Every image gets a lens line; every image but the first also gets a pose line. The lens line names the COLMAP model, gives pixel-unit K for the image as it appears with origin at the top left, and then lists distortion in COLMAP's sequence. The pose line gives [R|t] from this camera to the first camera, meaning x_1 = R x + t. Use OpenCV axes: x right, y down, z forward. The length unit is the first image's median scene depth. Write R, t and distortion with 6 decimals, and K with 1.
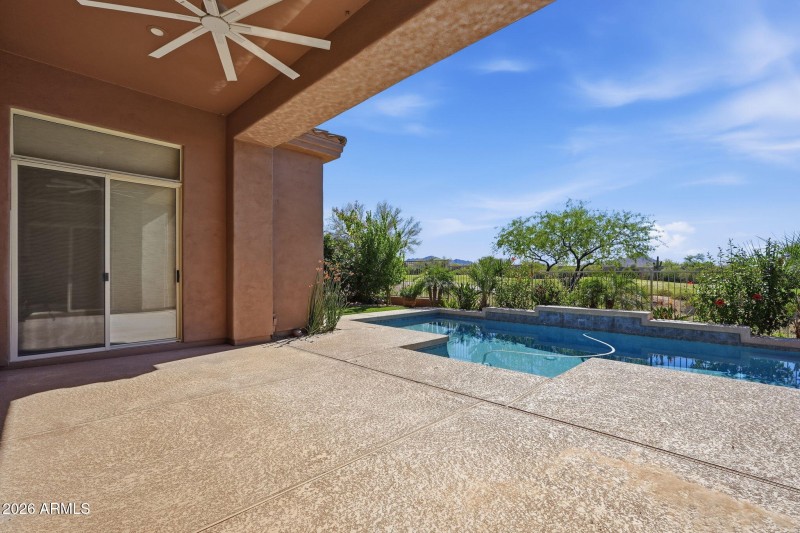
lens RADIAL K [[342.3, 0, 400.0], [0, 342.3, 266.5], [0, 0, 1]] dist [-0.006683, -0.000003]
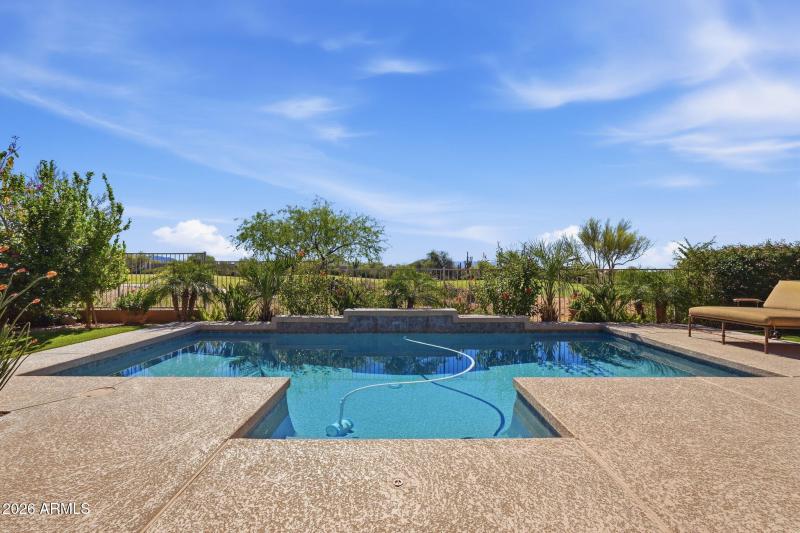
lens RADIAL K [[342.3, 0, 400.0], [0, 342.3, 266.5], [0, 0, 1]] dist [-0.006683, -0.000003]
pose [[0.718221, 0.006885, 0.695781, -0.063263], [-0.012023, 0.999925, 0.002516, 0.002167], [-0.695711, -0.010173, 0.718249, 0.204058]]
